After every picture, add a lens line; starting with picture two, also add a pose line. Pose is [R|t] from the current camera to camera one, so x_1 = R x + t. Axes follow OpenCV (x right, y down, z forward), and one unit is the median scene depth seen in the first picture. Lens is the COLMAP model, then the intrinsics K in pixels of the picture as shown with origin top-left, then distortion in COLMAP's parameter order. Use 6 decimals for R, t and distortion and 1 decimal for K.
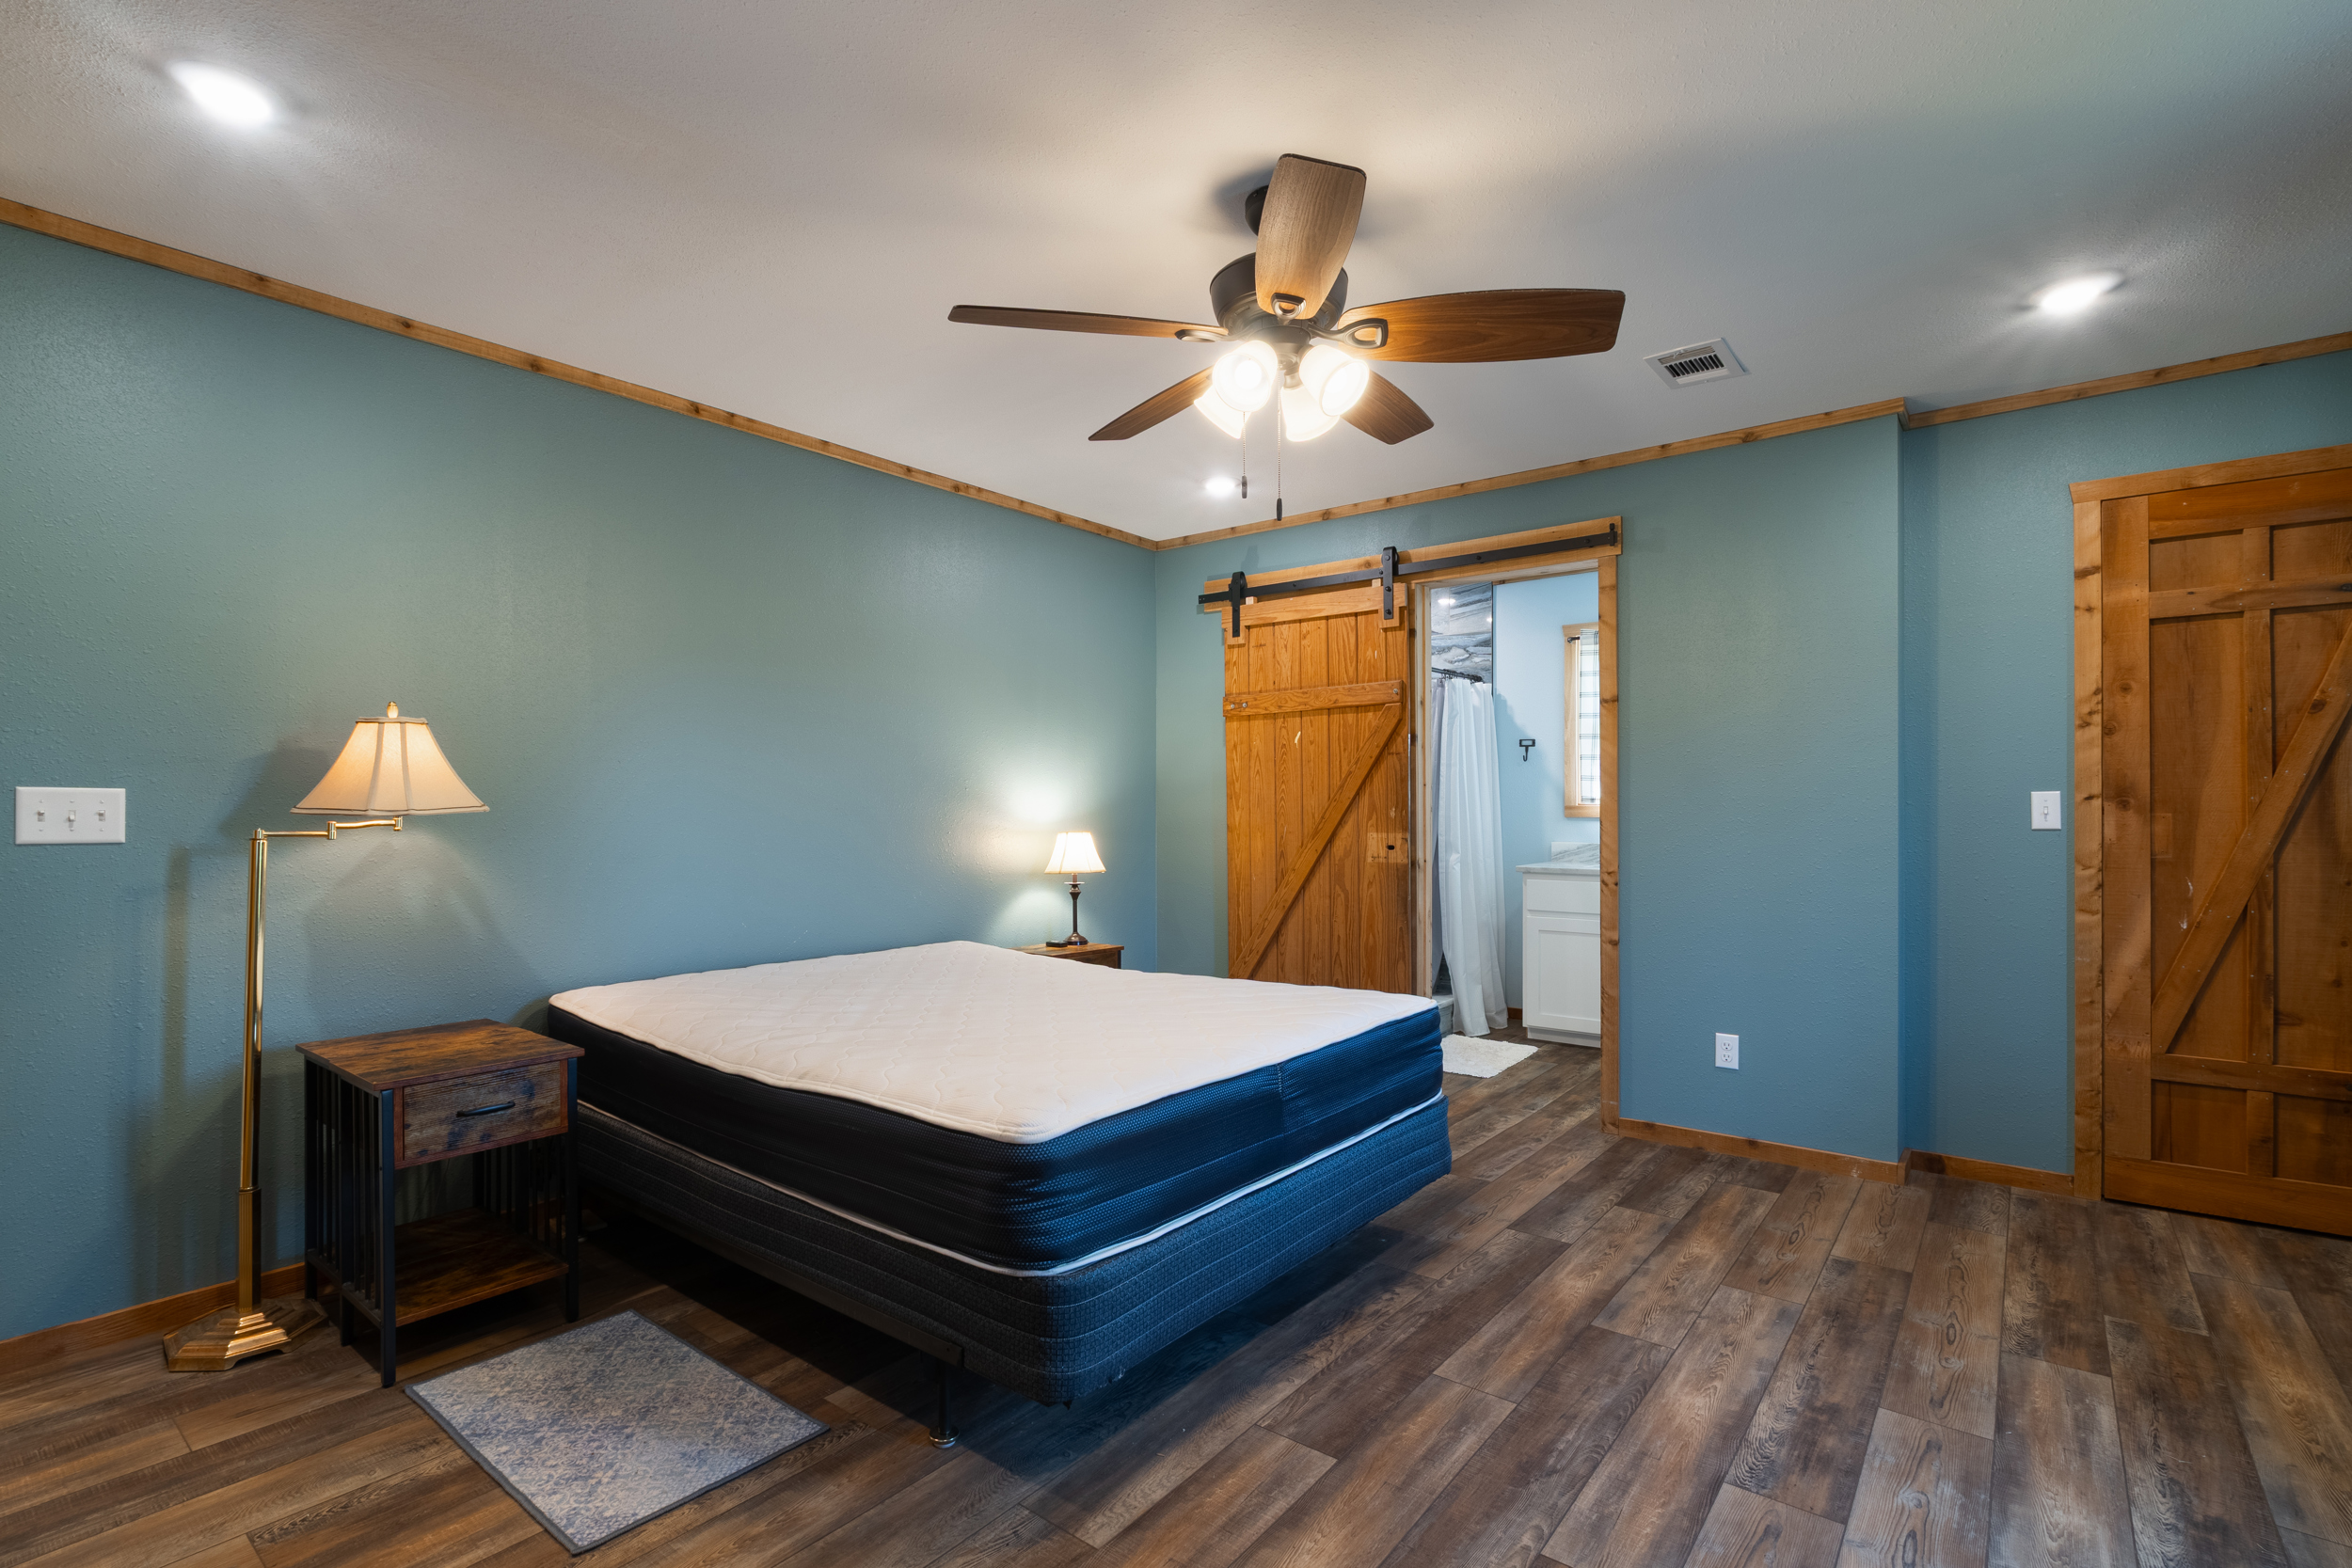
lens RADIAL K [[1084.6, 0, 1176.3], [0, 1084.6, 798.2], [0, 0, 1]] dist [-0.013853, -0.000163]
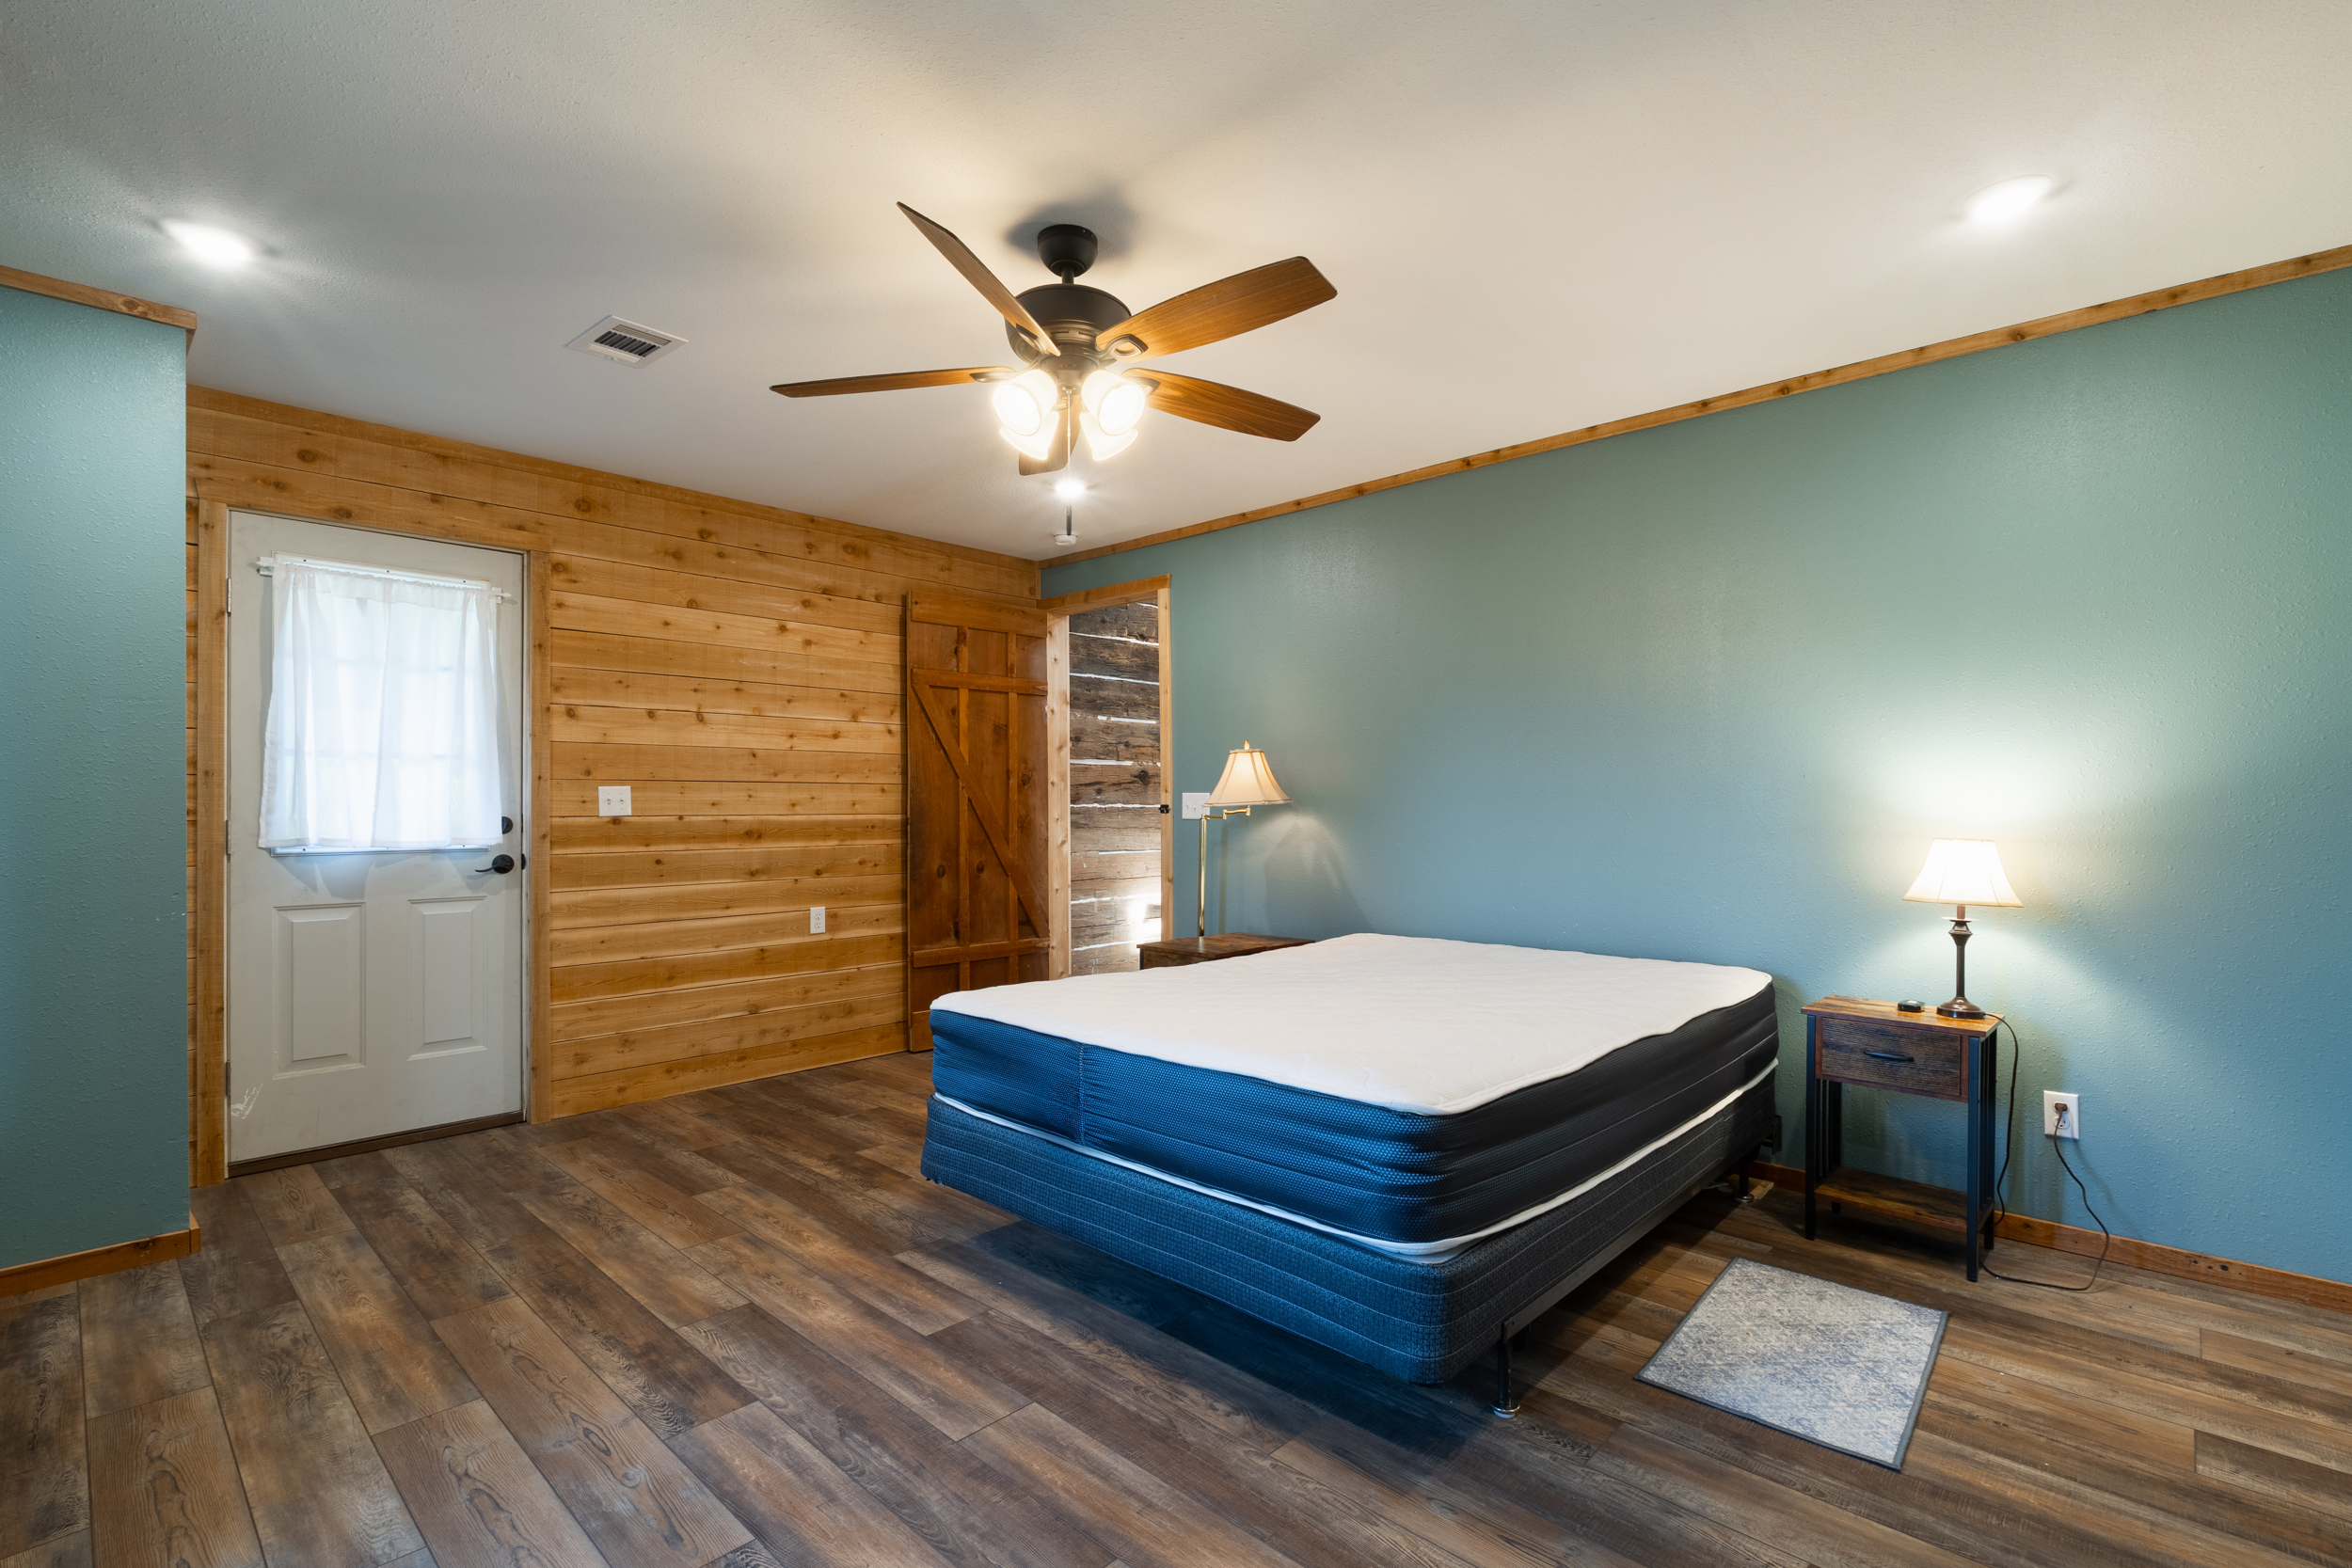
lens RADIAL K [[1084.6, 0, 1170.7], [0, 1084.6, 795.3], [0, 0, 1]] dist [-0.013853, -0.000163]
pose [[-0.095240, -0.006605, -0.995432, 1.123802], [0.012279, 0.999894, -0.007810, 0.010212], [0.995379, -0.012967, -0.095149, 1.167504]]
